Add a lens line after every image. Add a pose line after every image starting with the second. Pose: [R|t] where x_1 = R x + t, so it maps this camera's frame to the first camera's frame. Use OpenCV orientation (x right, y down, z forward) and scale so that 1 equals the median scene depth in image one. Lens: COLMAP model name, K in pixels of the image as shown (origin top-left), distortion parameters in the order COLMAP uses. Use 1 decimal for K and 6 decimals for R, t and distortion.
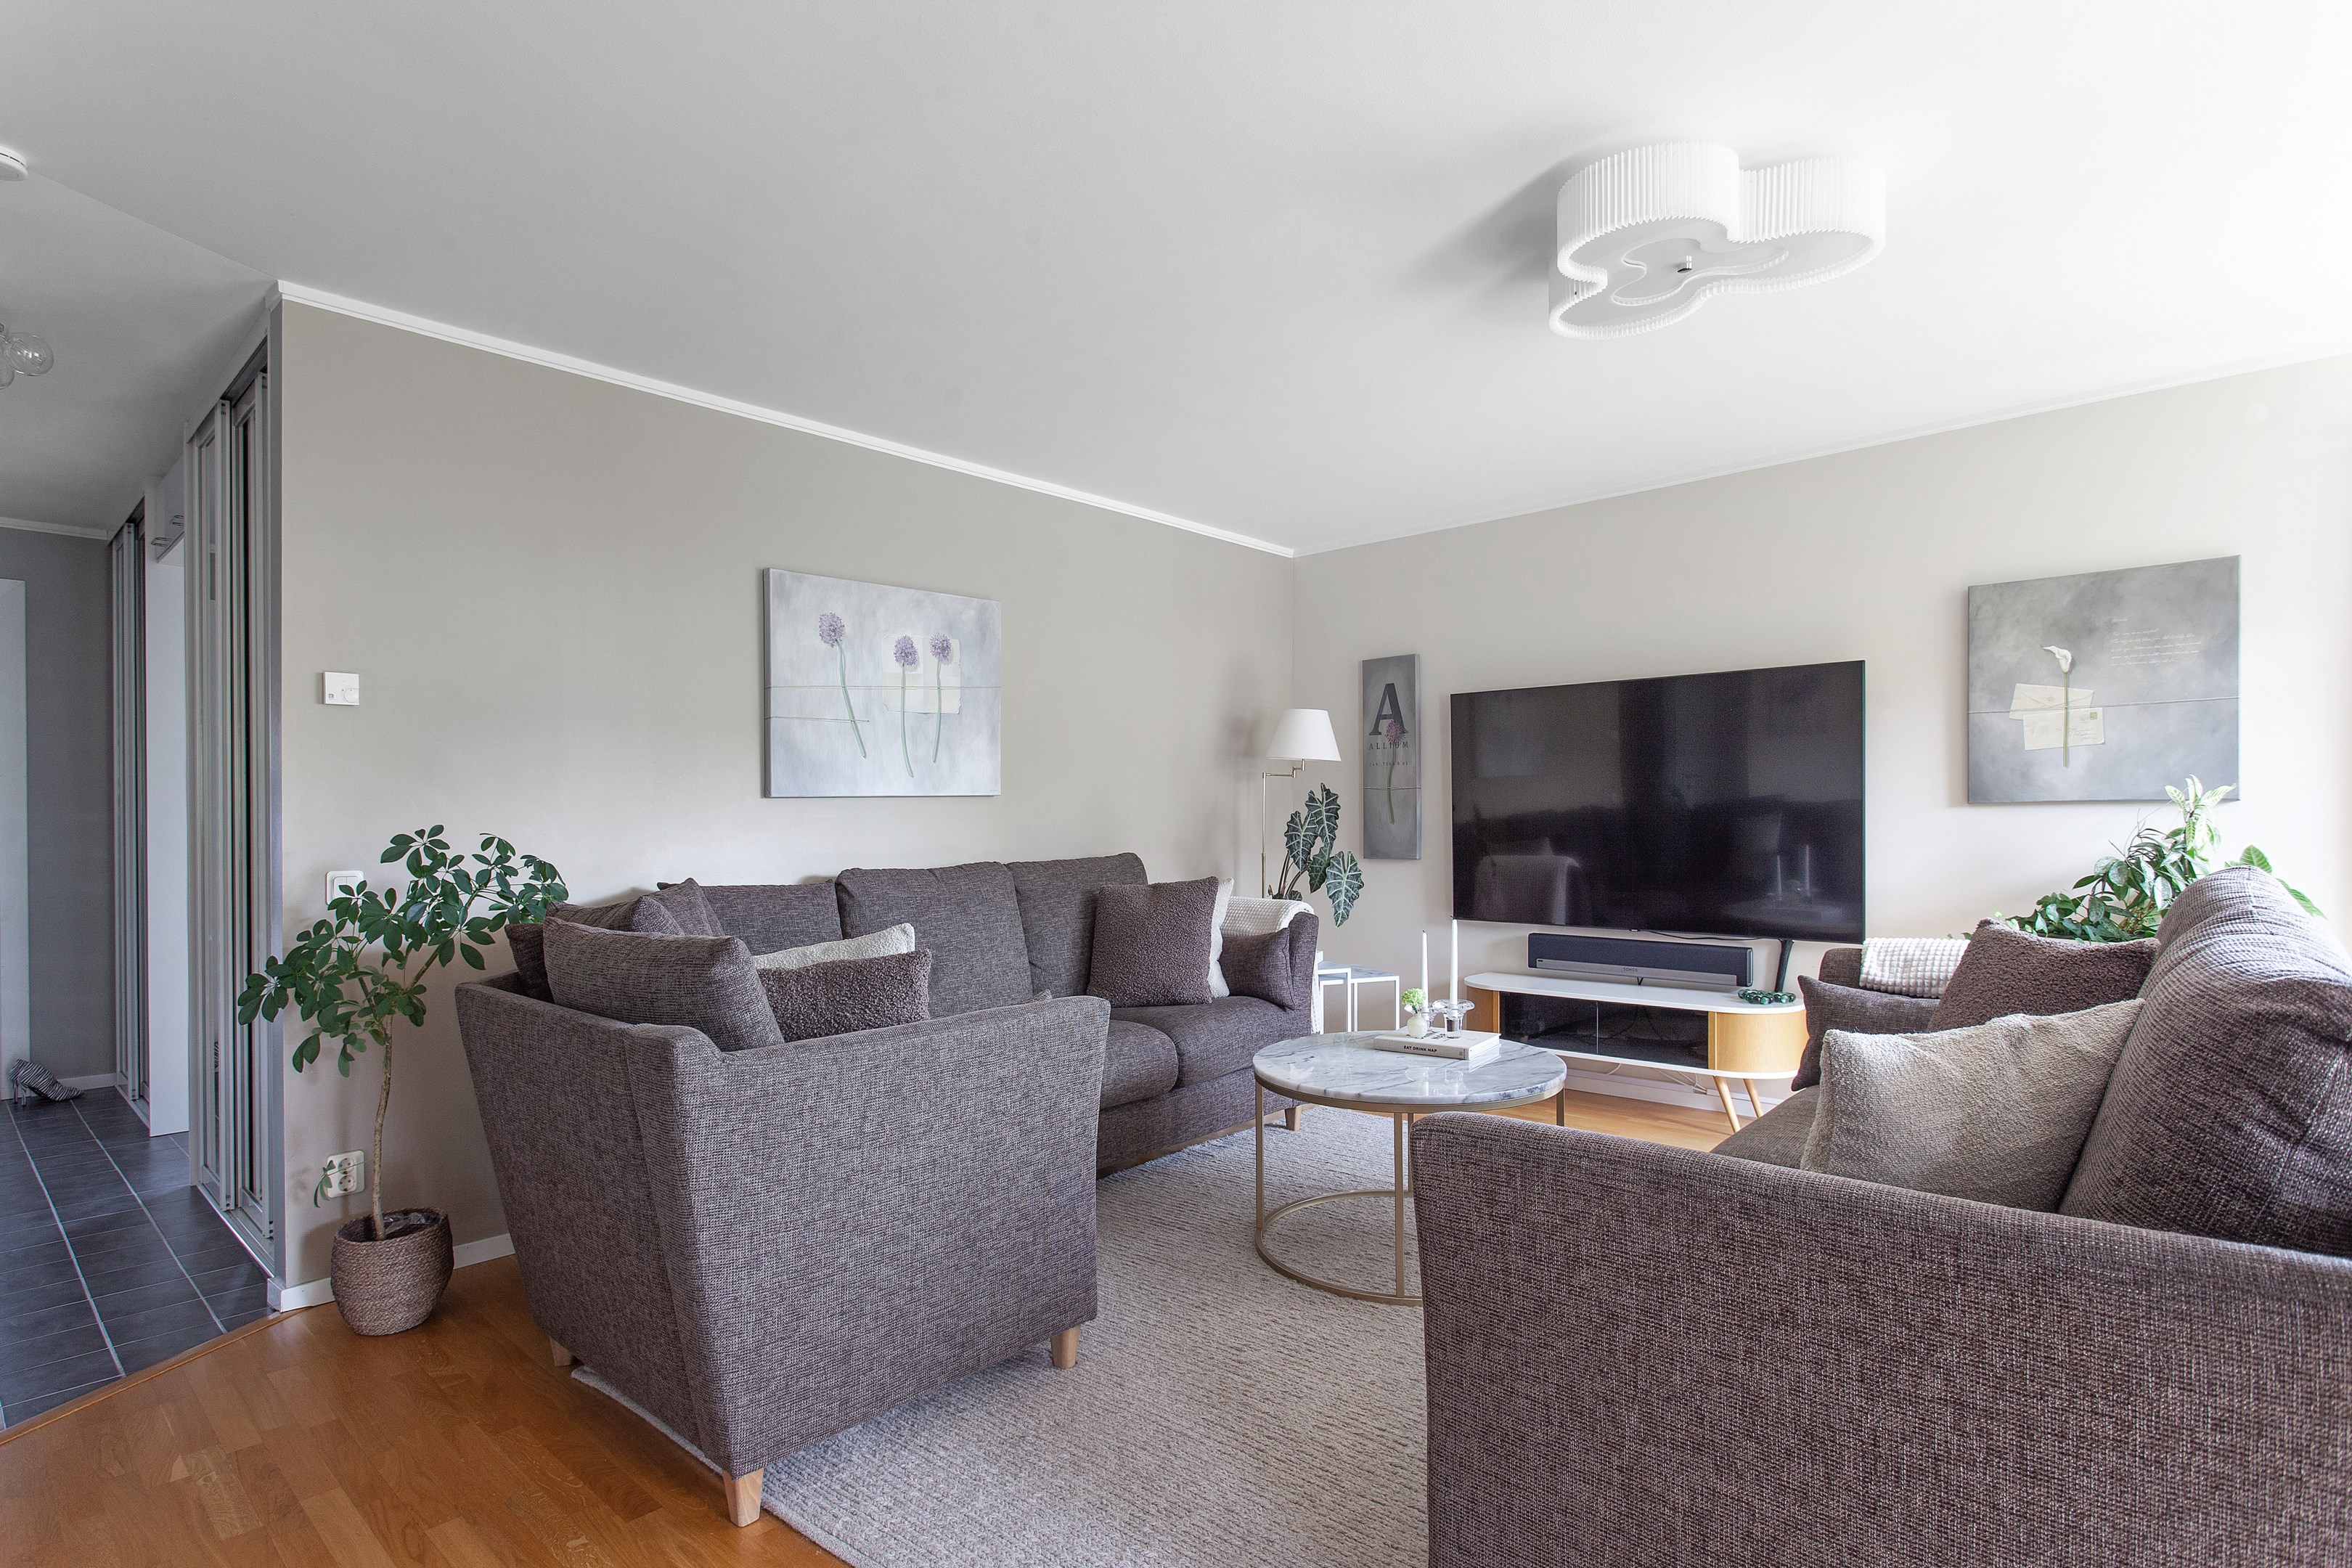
lens RADIAL K [[1272.3, 0, 1175.0], [0, 1272.3, 820.2], [0, 0, 1]] dist [-0.001111, -0.000306]
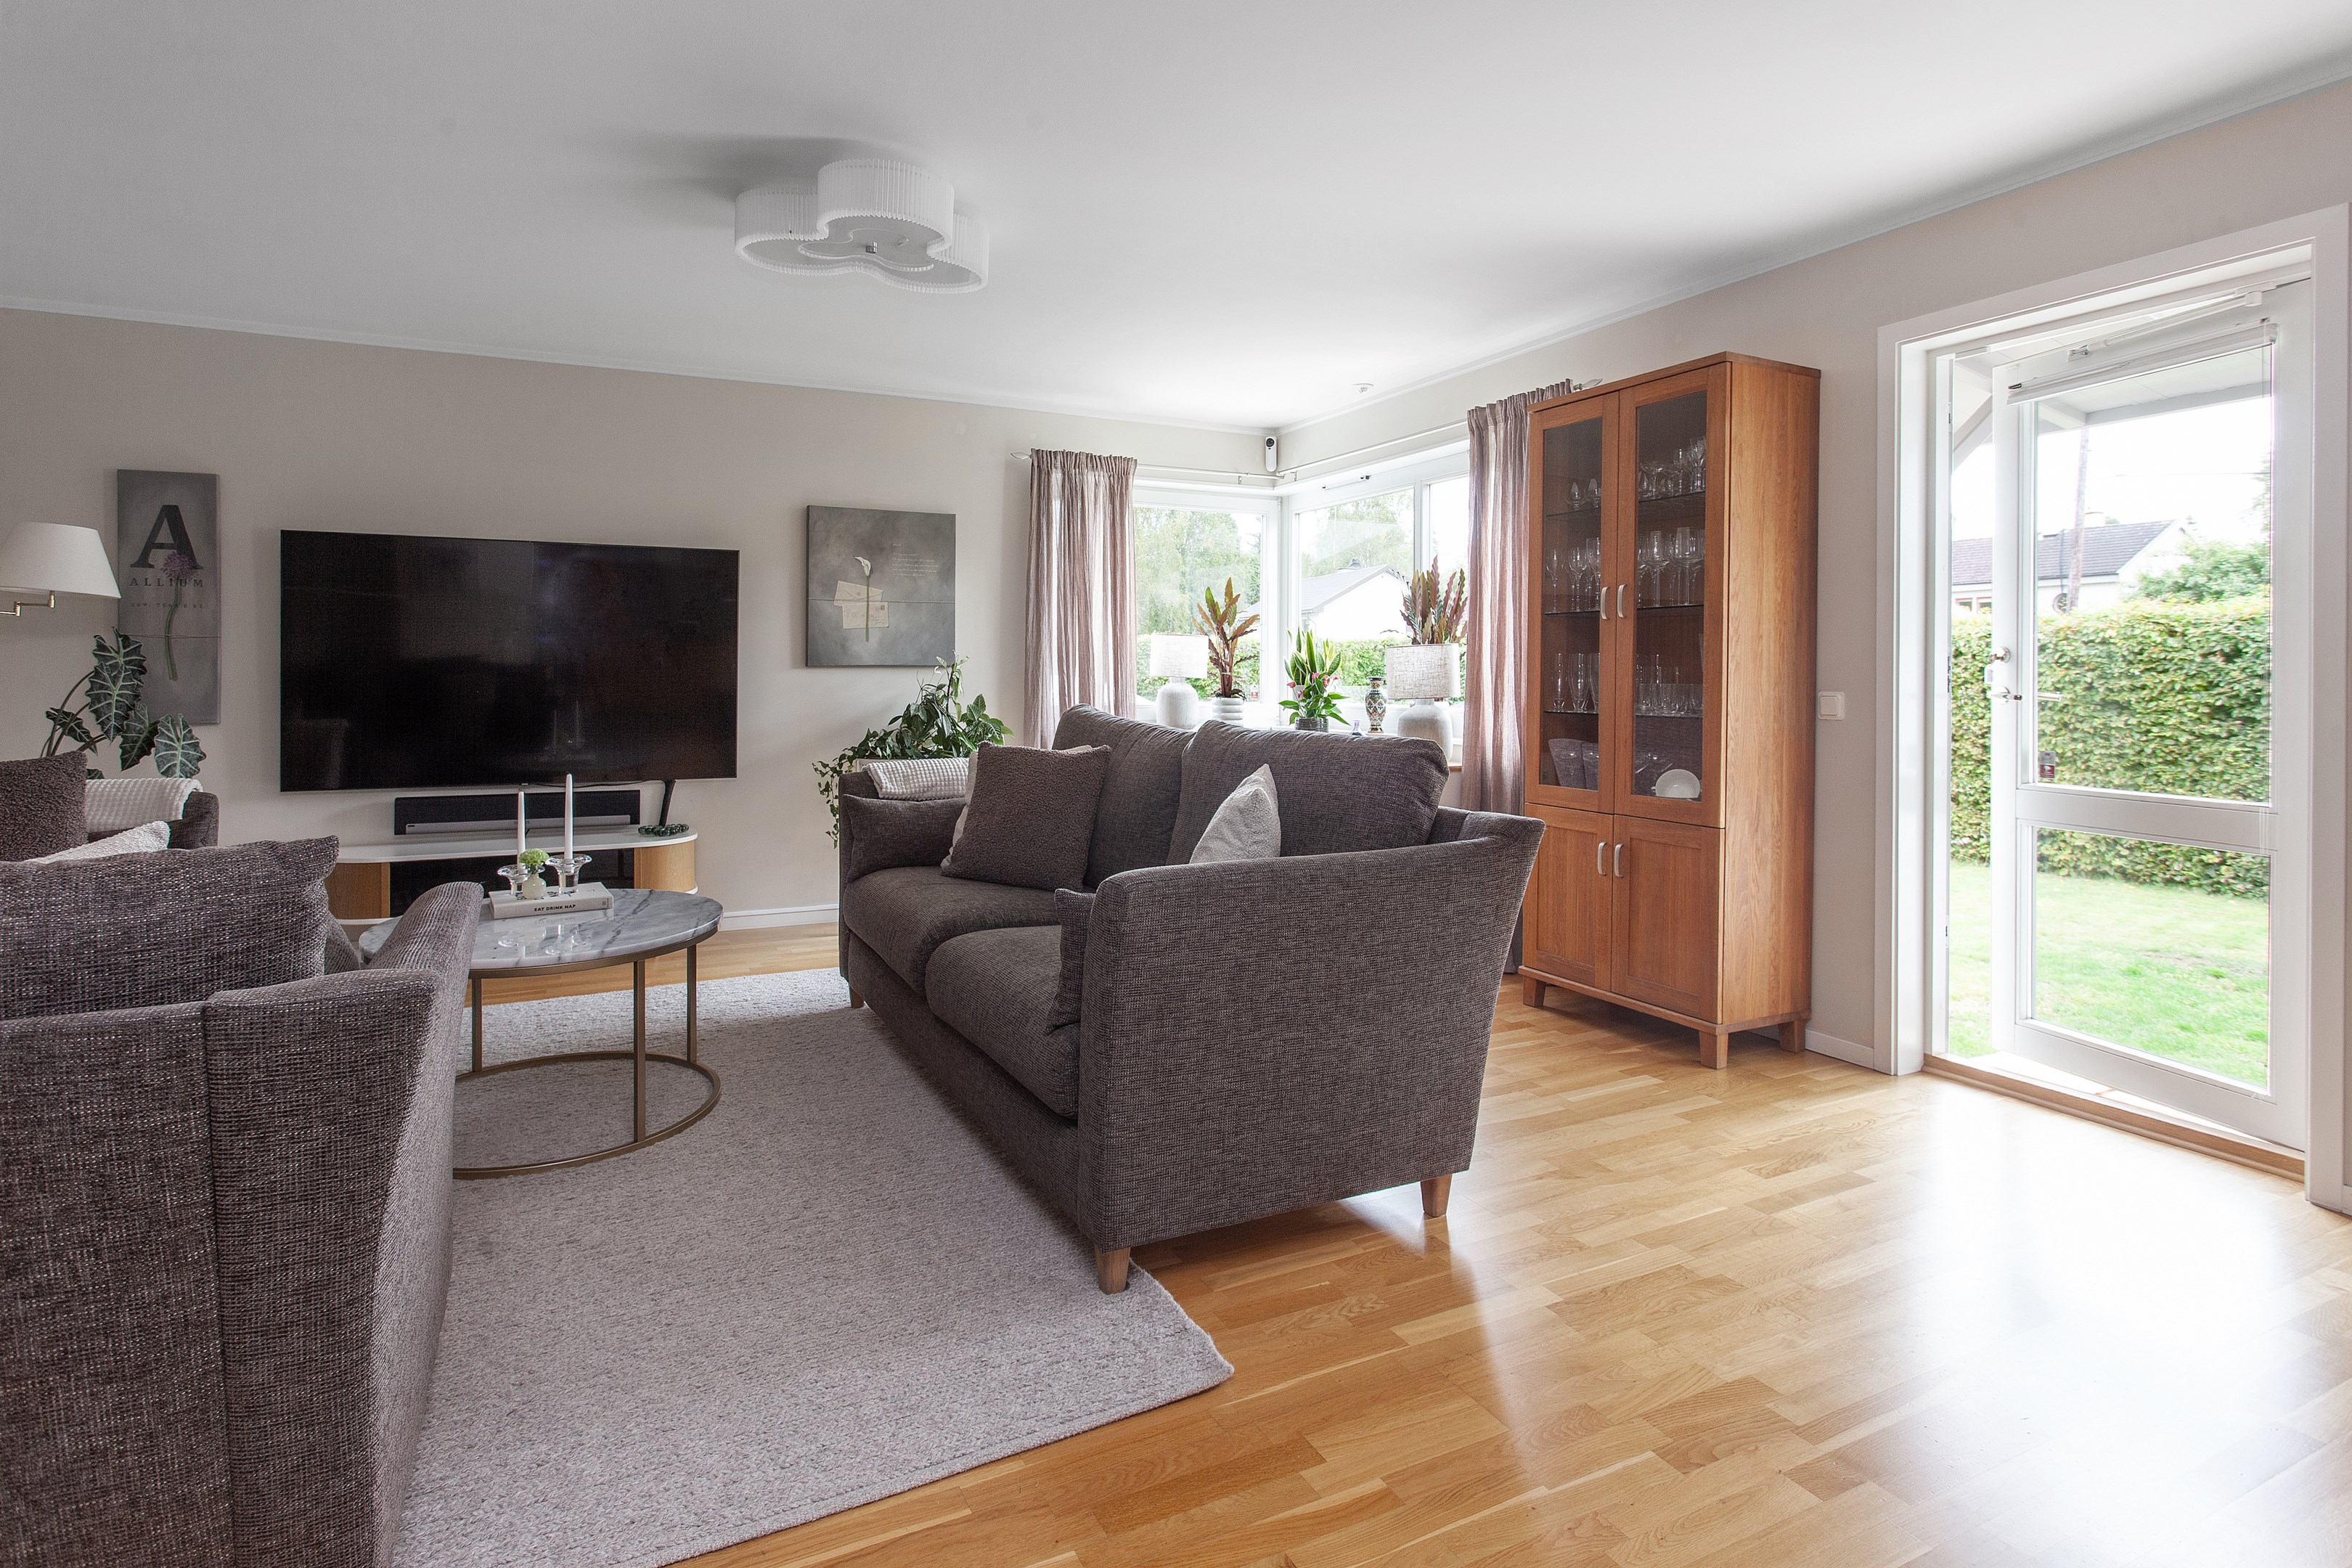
lens RADIAL K [[1223.7, 0, 1175.6], [0, 1223.7, 686.9], [0, 0, 1]] dist [-0.026683, -0.000136]
pose [[0.310070, -0.000201, 0.950714, -0.487897], [-0.001655, 0.999998, 0.000752, 0.007292], [-0.950712, -0.001806, 0.310069, 0.230092]]
